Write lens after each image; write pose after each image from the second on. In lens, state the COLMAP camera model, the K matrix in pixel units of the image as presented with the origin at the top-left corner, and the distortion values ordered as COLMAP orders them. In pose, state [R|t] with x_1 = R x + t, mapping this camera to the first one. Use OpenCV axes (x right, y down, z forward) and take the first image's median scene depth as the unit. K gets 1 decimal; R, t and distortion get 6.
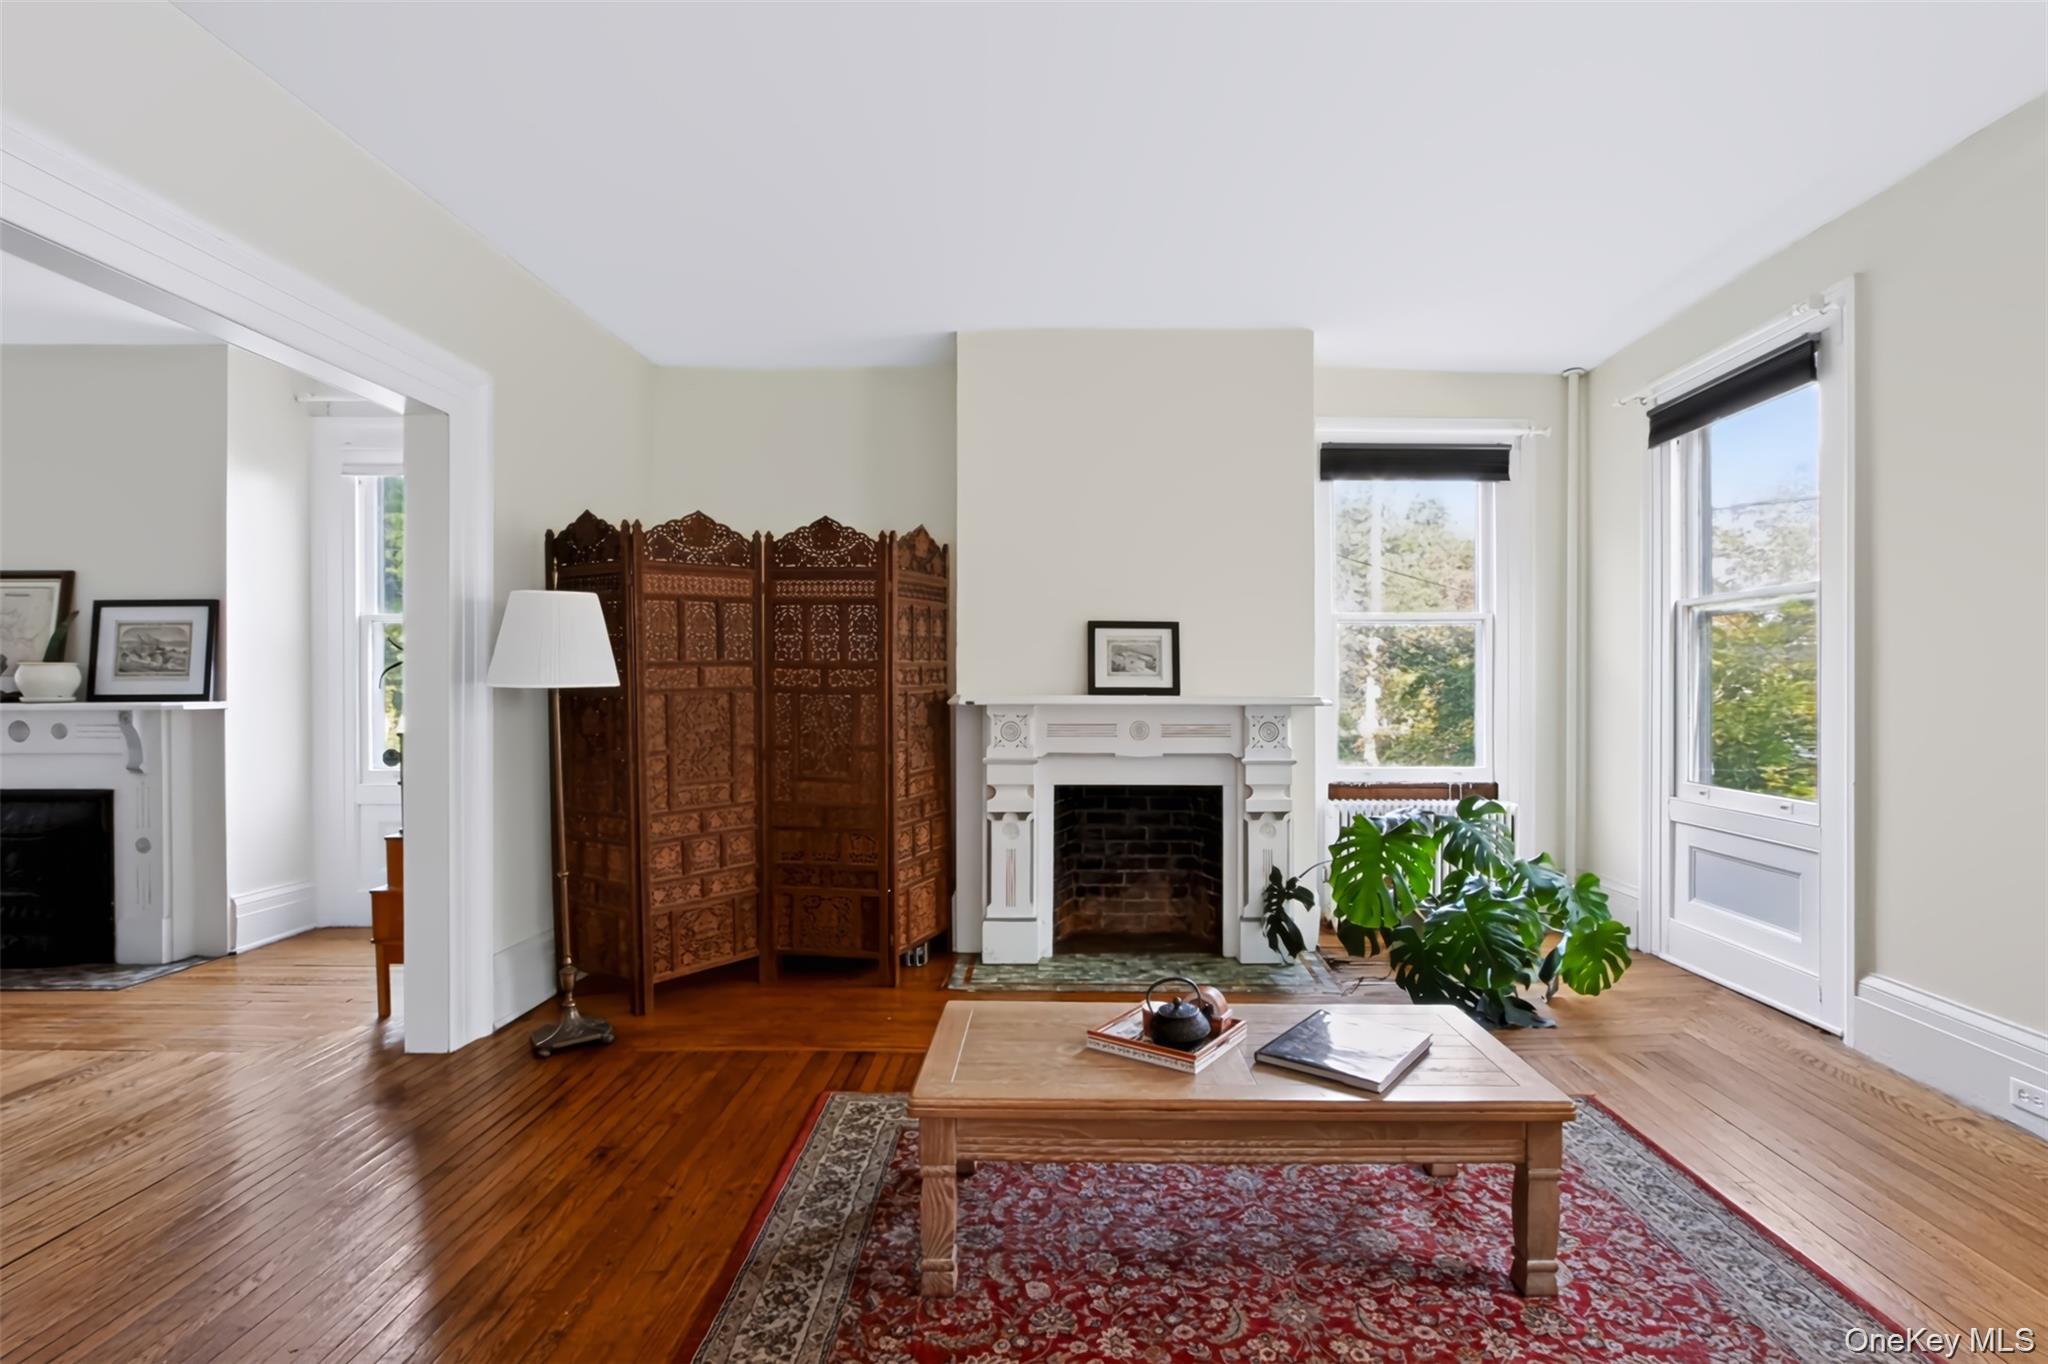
lens RADIAL K [[998.3, 0, 1054.0], [0, 998.3, 699.1], [0, 0, 1]] dist [-0.020153, 0.008729]
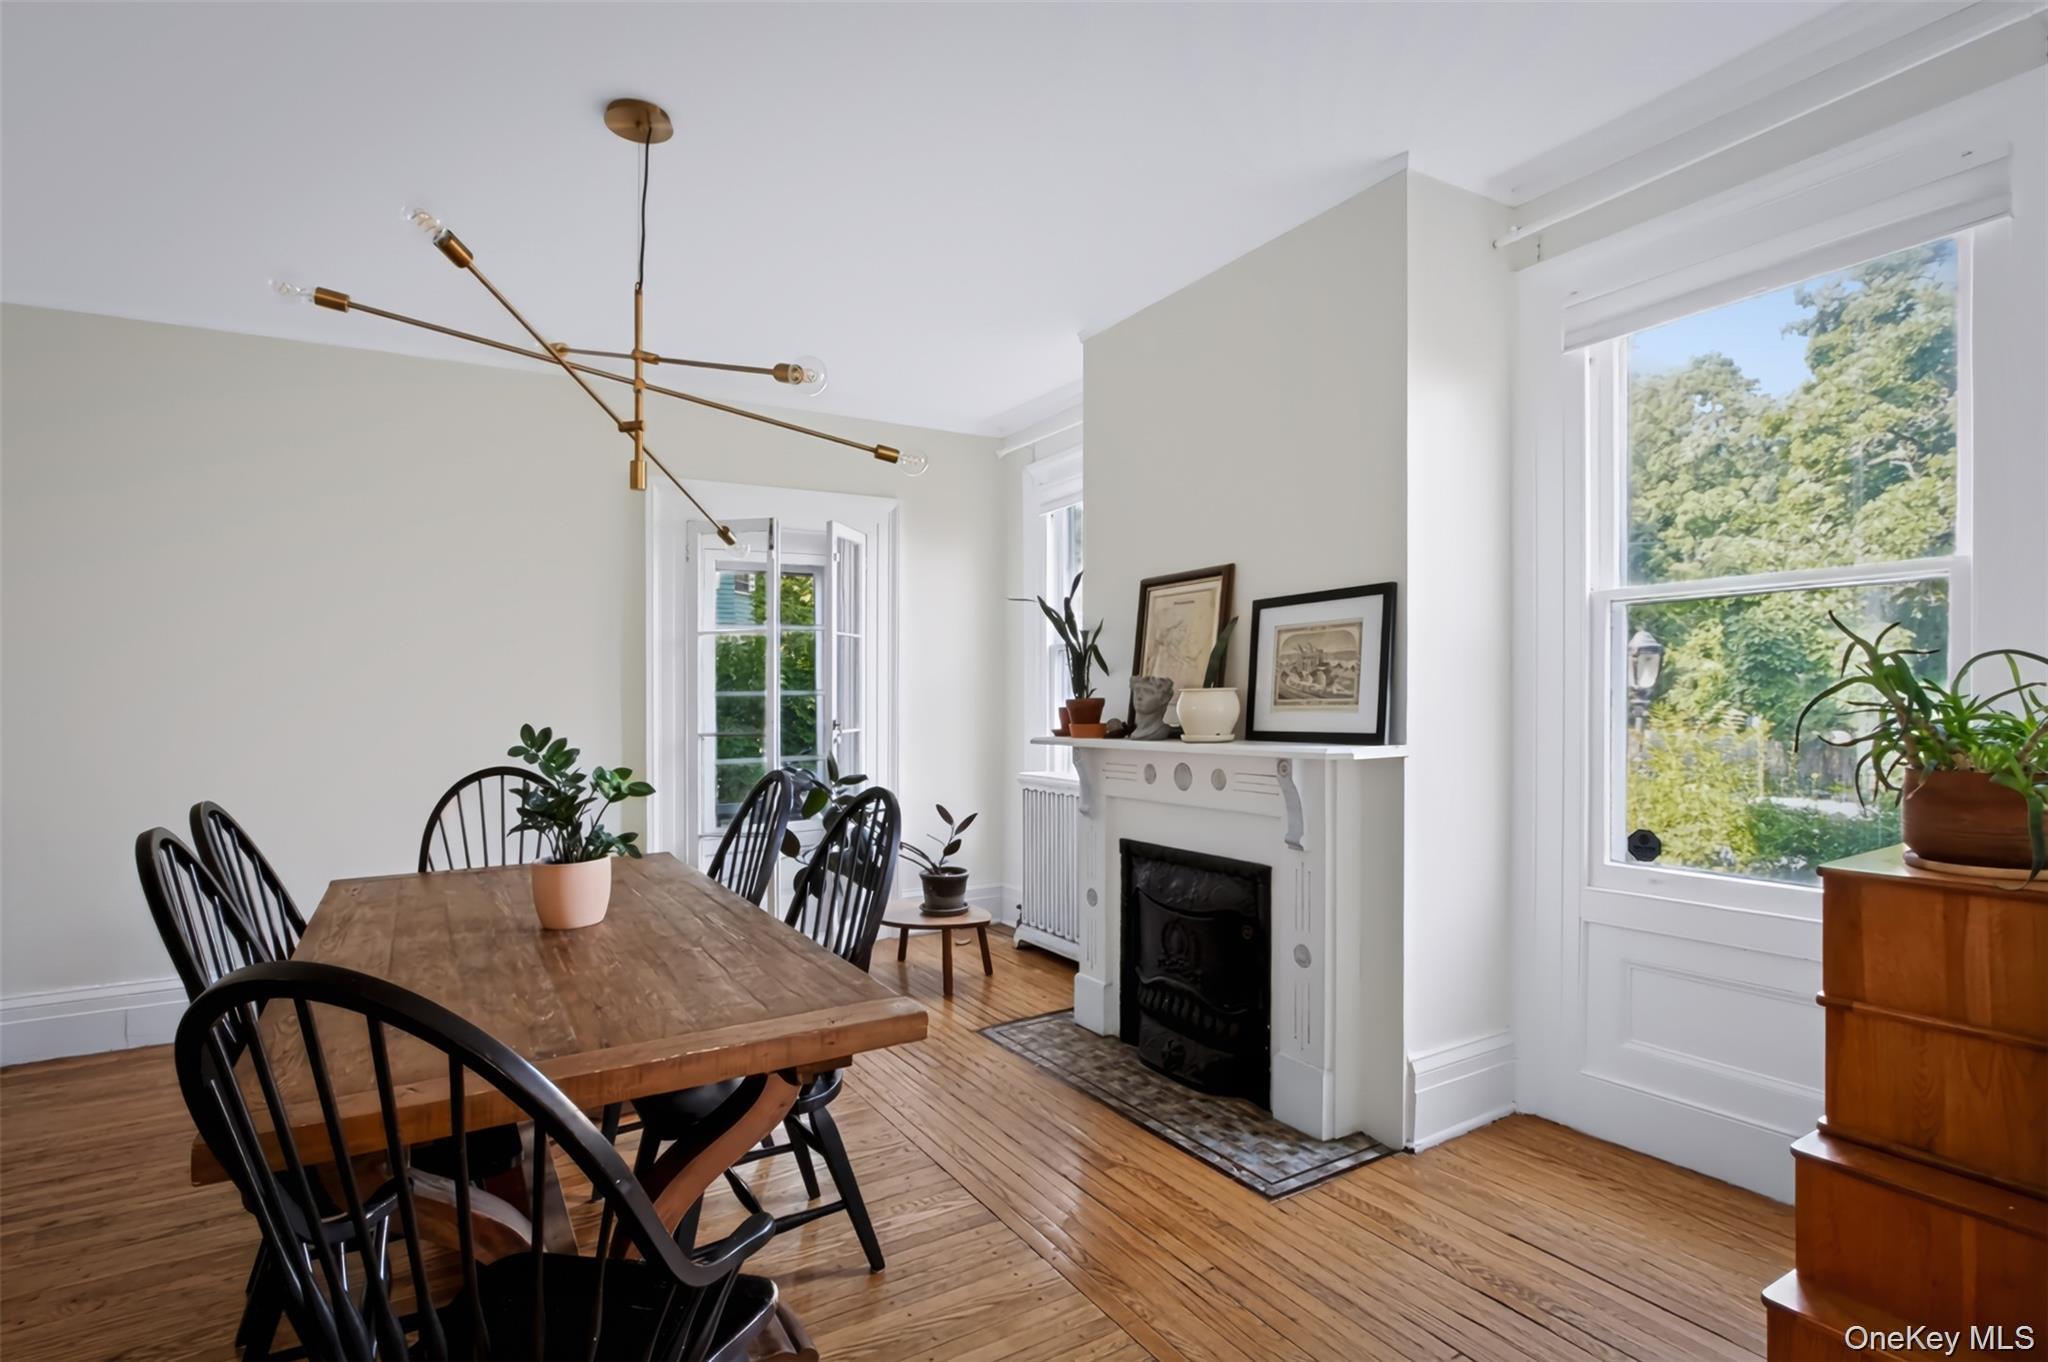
lens RADIAL K [[998.3, 0, 1019.9], [0, 998.3, 727.6], [0, 0, 1]] dist [-0.020153, 0.008729]
pose [[0.511193, 0.016593, -0.859305, -0.450374], [0.000974, 0.999802, 0.019886, -0.022580], [0.859465, -0.011003, 0.511076, 0.500907]]
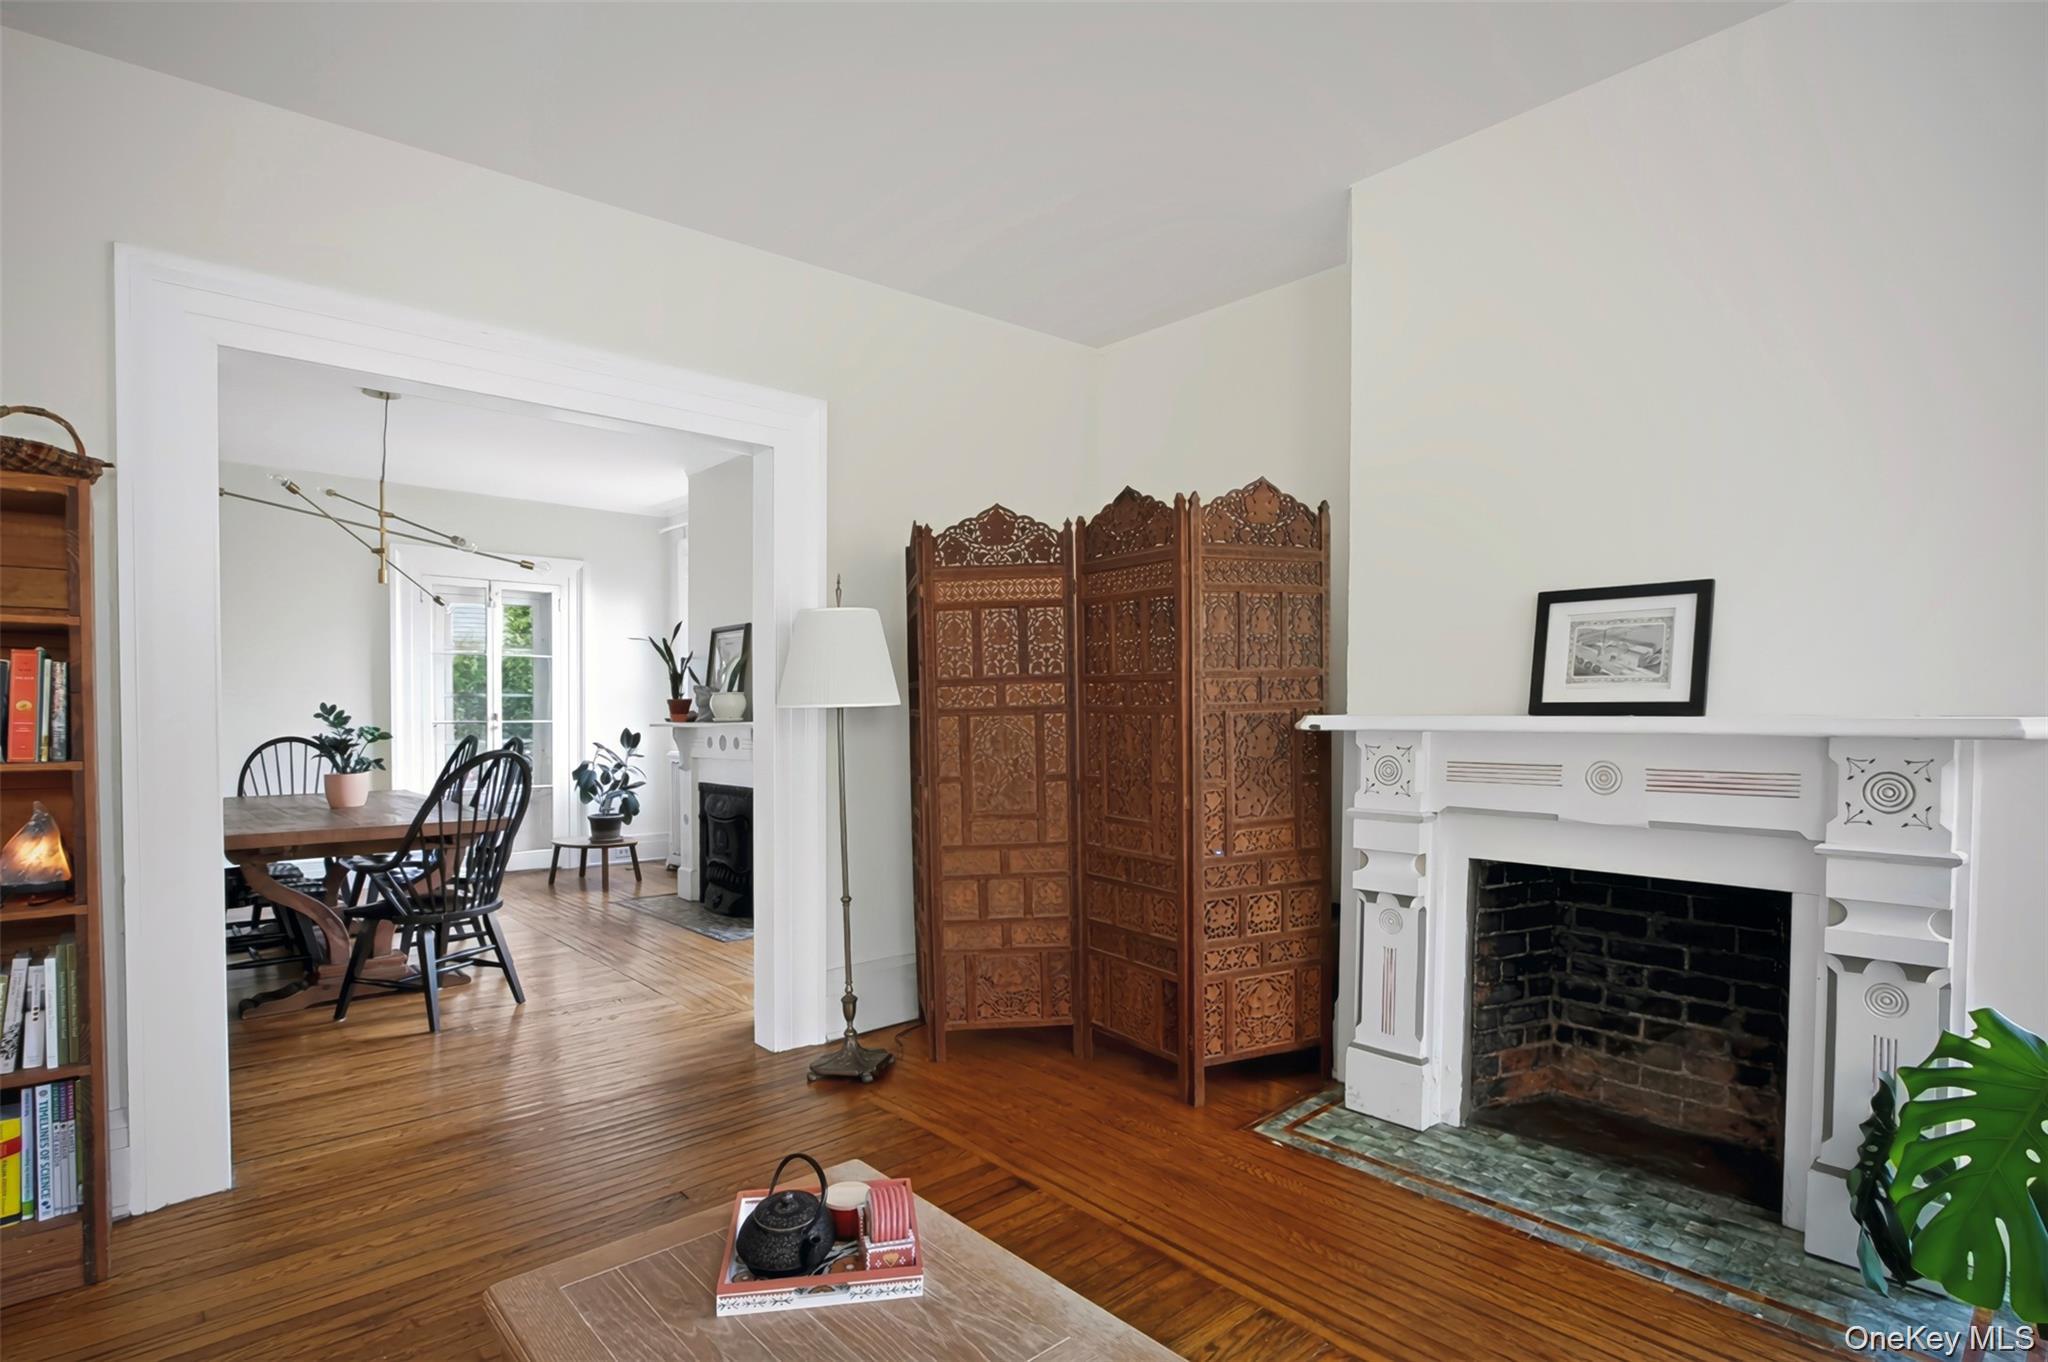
lens RADIAL K [[998.3, 0, 1028.8], [0, 998.3, 751.1], [0, 0, 1]] dist [-0.020153, 0.008729]
pose [[0.682704, 0.024217, -0.730294, 0.269528], [-0.004994, 0.999582, 0.028478, 0.001760], [0.730678, -0.015795, 0.682539, 0.371405]]
